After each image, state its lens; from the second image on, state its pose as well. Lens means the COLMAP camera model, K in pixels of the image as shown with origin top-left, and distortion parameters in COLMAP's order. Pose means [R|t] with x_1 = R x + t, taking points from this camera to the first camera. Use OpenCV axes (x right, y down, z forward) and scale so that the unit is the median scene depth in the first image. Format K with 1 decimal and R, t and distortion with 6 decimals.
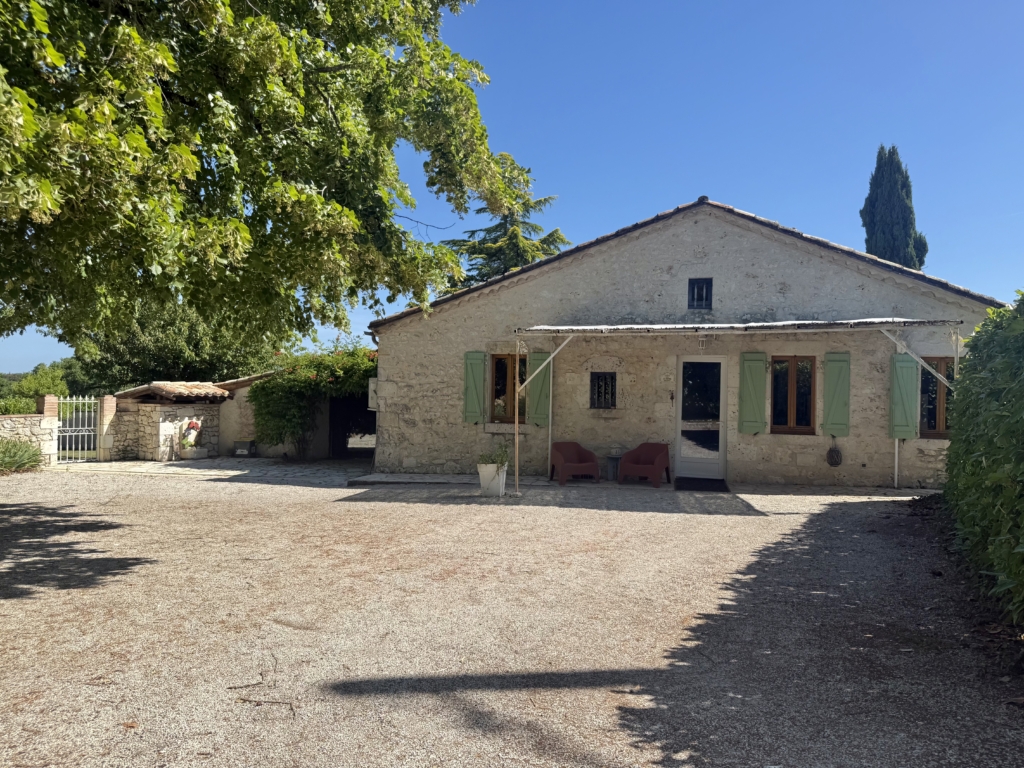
lens RADIAL K [[720.3, 0, 511.8], [0, 720.3, 383.8], [0, 0, 1]] dist [0.053299, -0.037033]
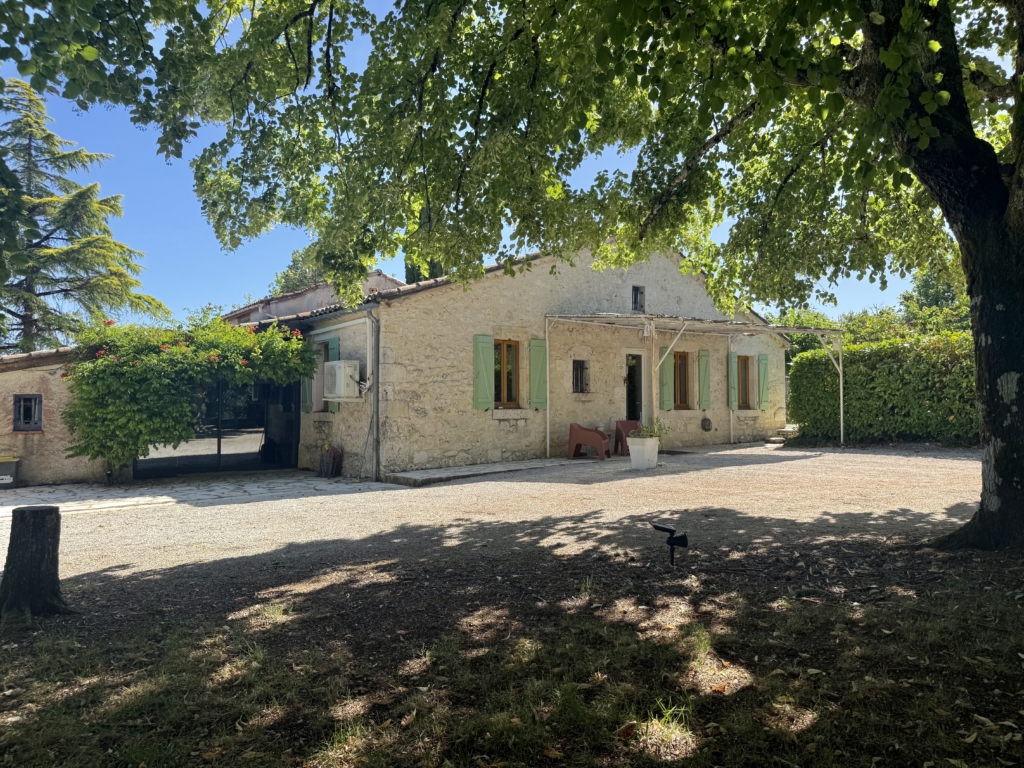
lens RADIAL K [[720.3, 0, 511.8], [0, 720.3, 383.6], [0, 0, 1]] dist [0.053299, -0.037033]
pose [[0.615354, 0.008752, 0.788202, -0.771790], [0.013693, 0.999669, -0.021790, 0.040745], [-0.788132, 0.024201, 0.615030, 0.378422]]
